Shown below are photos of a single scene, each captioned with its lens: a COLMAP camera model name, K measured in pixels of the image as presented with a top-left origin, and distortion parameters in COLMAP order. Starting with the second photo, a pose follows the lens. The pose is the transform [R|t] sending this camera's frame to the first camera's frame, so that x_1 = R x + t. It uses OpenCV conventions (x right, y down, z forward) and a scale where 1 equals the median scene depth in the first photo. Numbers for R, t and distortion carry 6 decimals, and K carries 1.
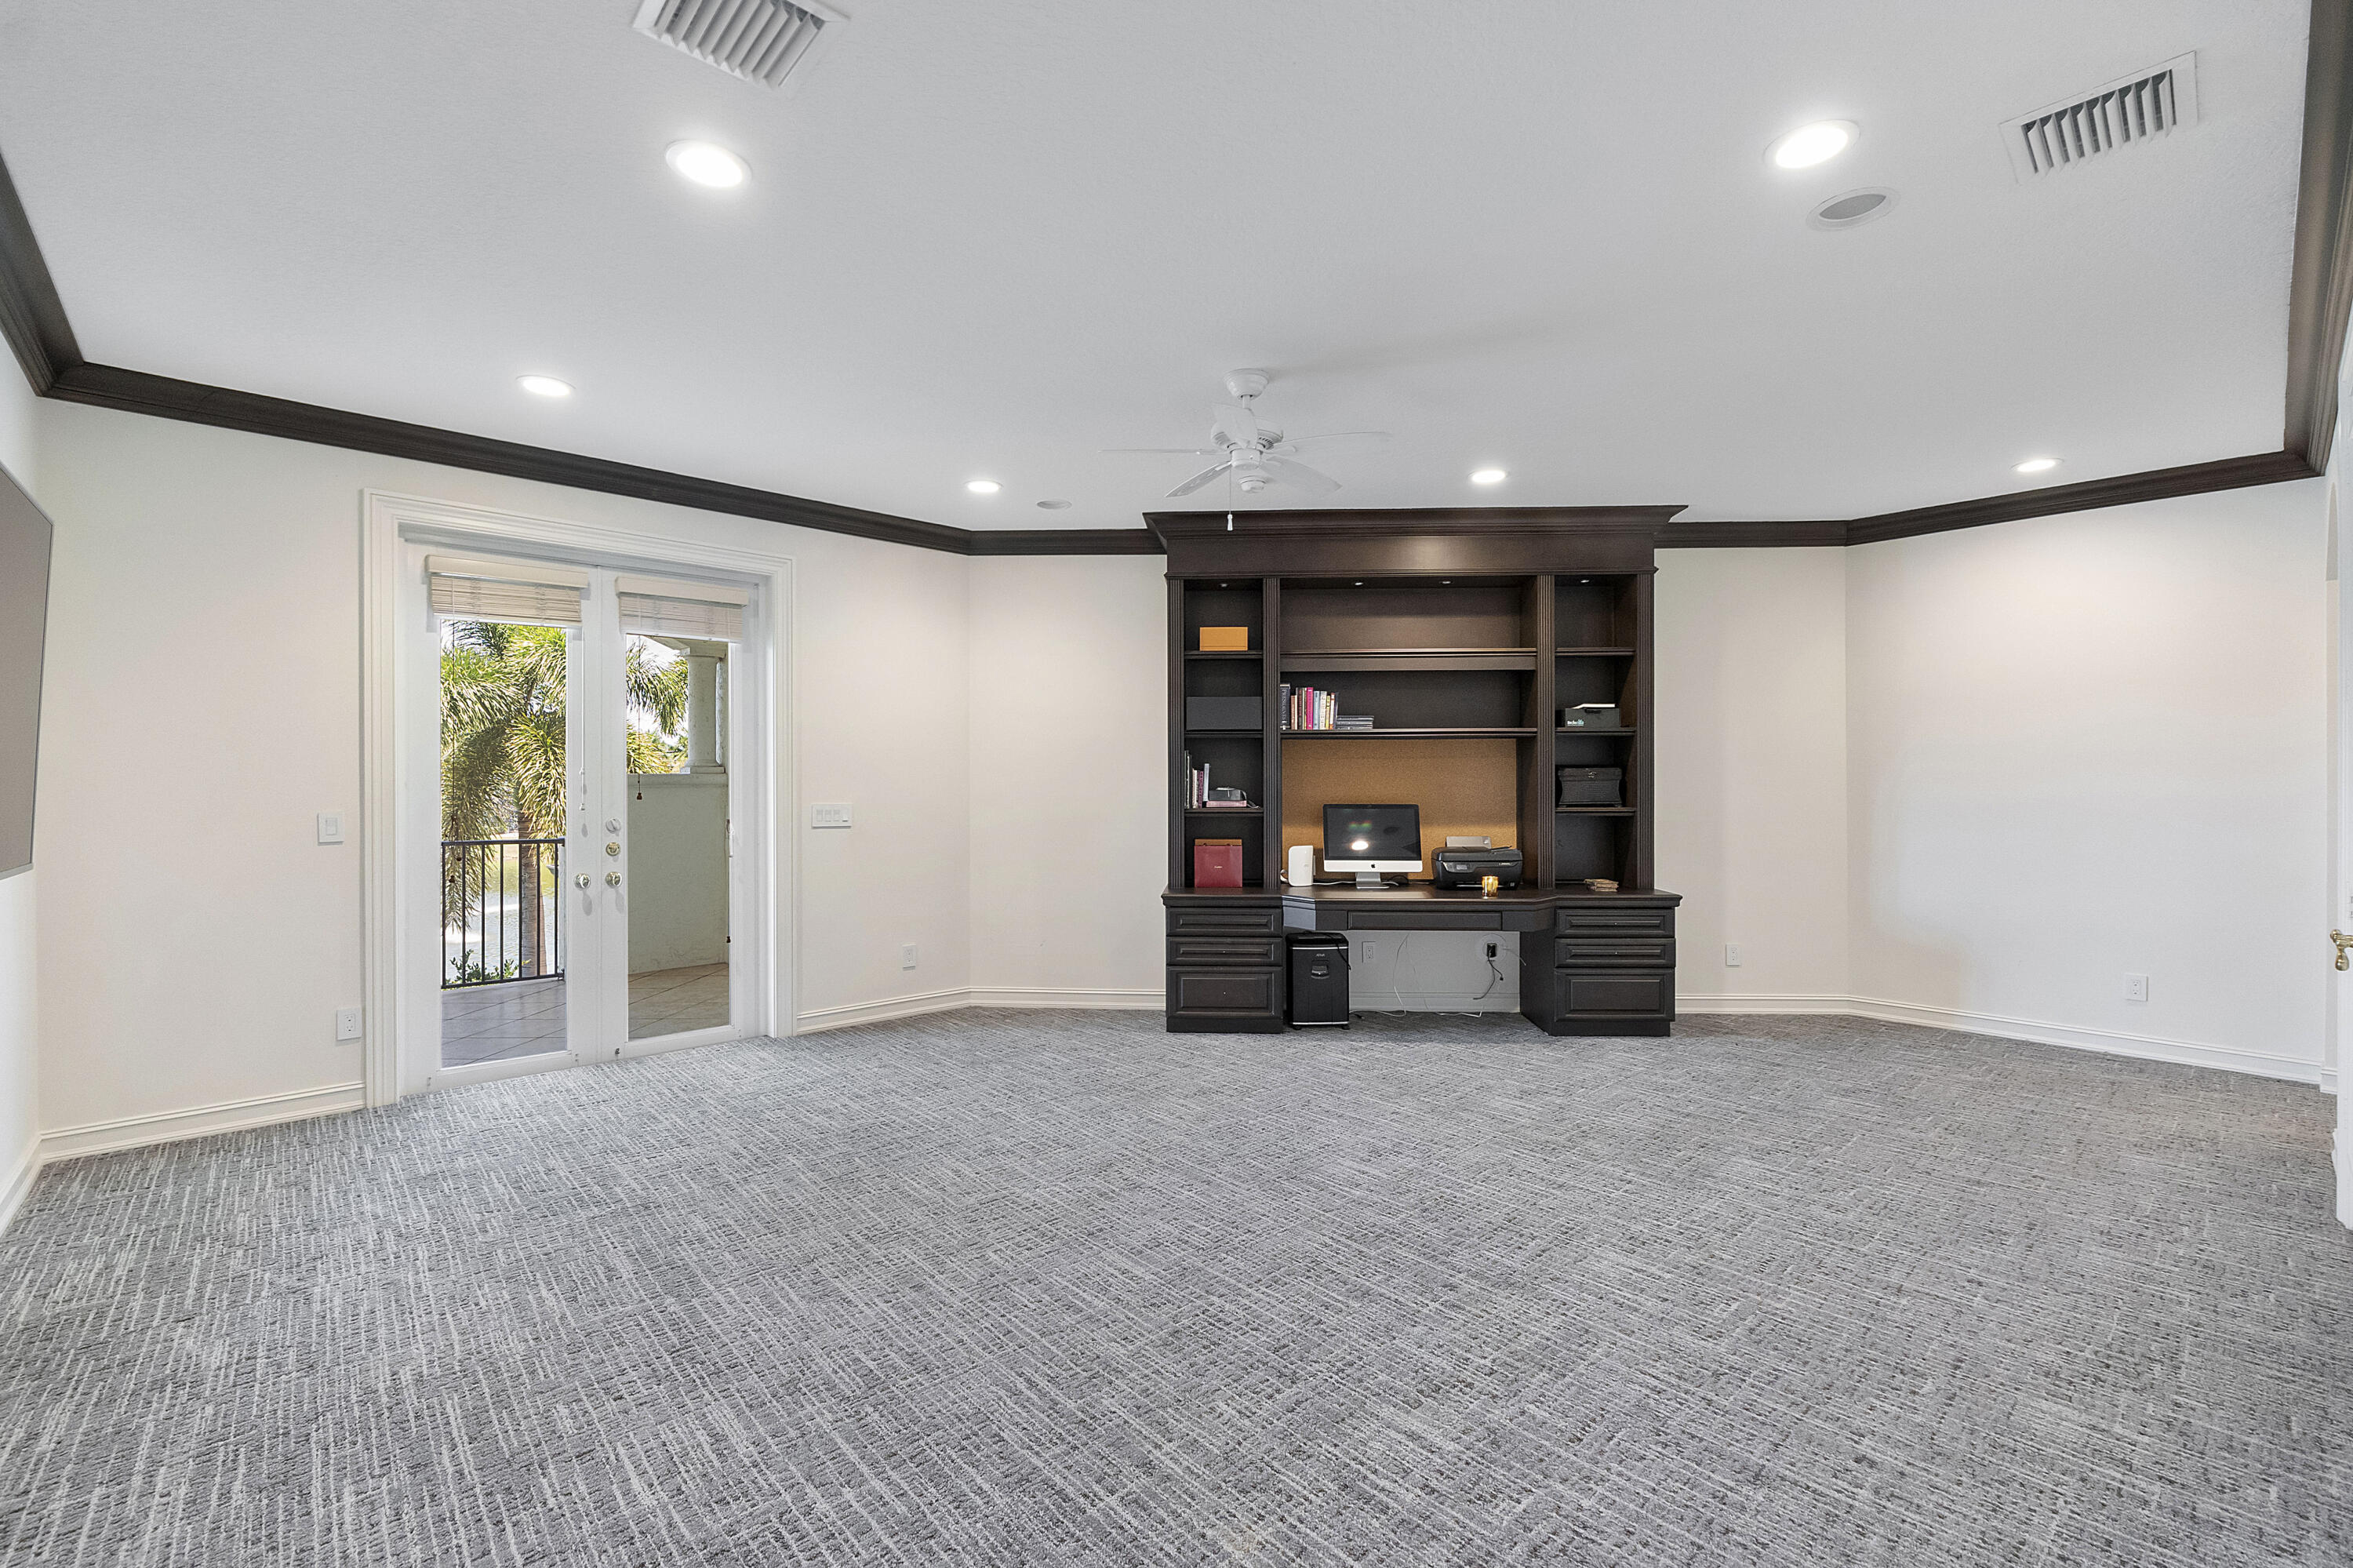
lens RADIAL K [[1001.4, 0, 1164.1], [0, 1001.4, 781.5], [0, 0, 1]] dist [-0.010864, 0.000383]
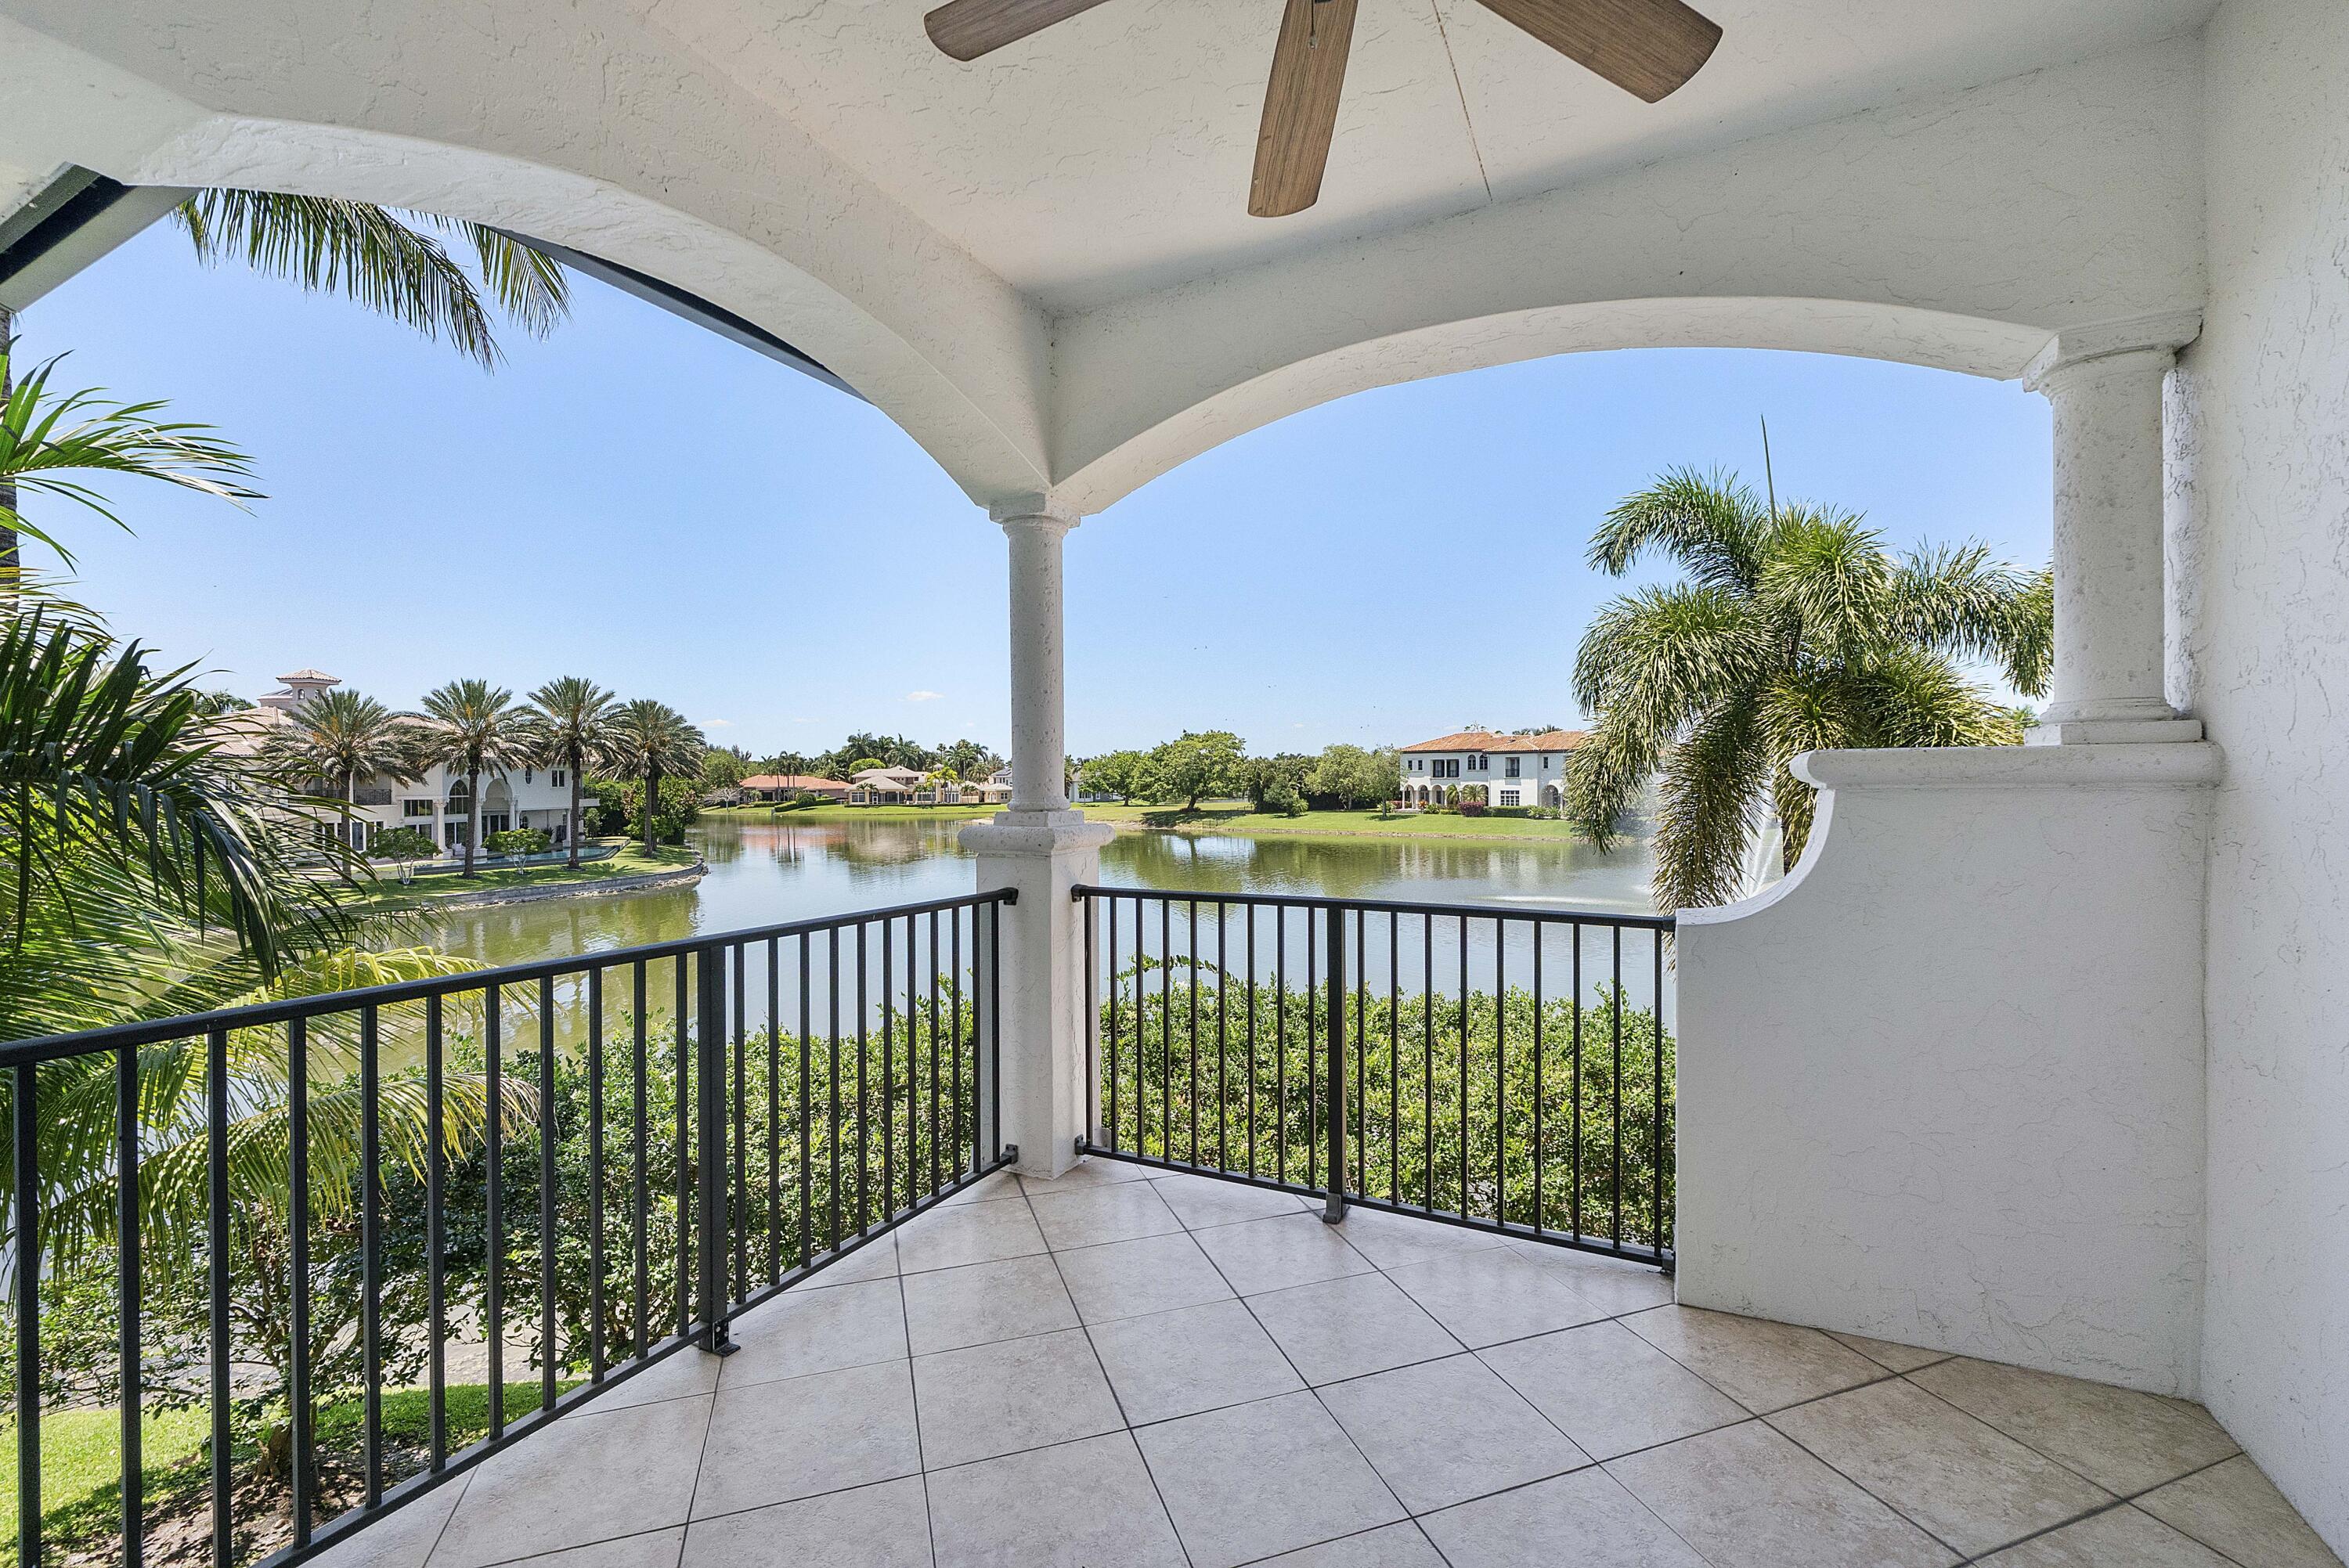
lens RADIAL K [[999.5, 0, 1162.1], [0, 999.5, 781.5], [0, 0, 1]] dist [-0.010864, 0.000383]
pose [[0.374011, 0.005945, -0.927405, -0.160914], [0.007451, 0.999928, 0.009415, -0.001061], [0.927394, -0.010431, 0.373940, 0.343453]]
